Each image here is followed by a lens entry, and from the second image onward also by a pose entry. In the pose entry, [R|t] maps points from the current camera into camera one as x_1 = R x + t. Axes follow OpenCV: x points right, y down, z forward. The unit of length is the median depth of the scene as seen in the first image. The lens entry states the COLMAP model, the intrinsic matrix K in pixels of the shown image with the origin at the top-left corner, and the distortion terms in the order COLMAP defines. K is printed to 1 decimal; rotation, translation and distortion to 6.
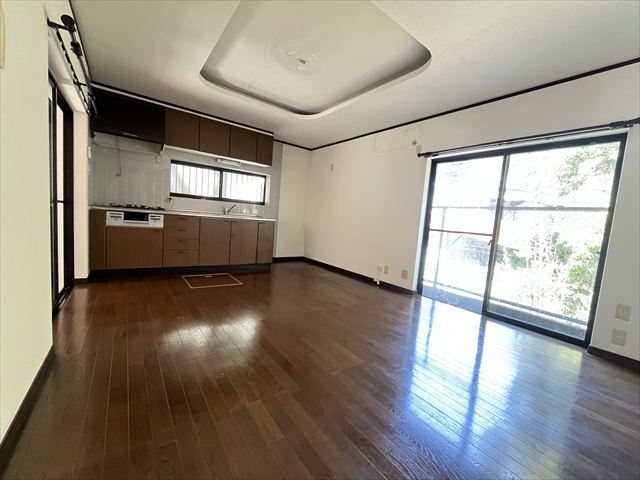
lens RADIAL K [[260.7, 0, 318.0], [0, 260.7, 240.0], [0, 0, 1]] dist [-0.002360, -0.000406]
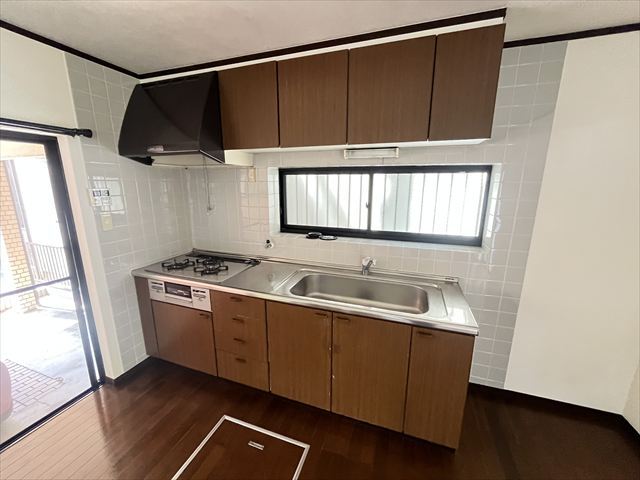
lens RADIAL K [[260.7, 0, 320.2], [0, 260.7, 240.3], [0, 0, 1]] dist [-0.002360, -0.000406]
pose [[0.554821, 0.104200, -0.825419, -0.034876], [-0.033683, 0.994126, 0.102857, -0.218590], [0.831288, -0.029264, 0.555071, 0.763152]]
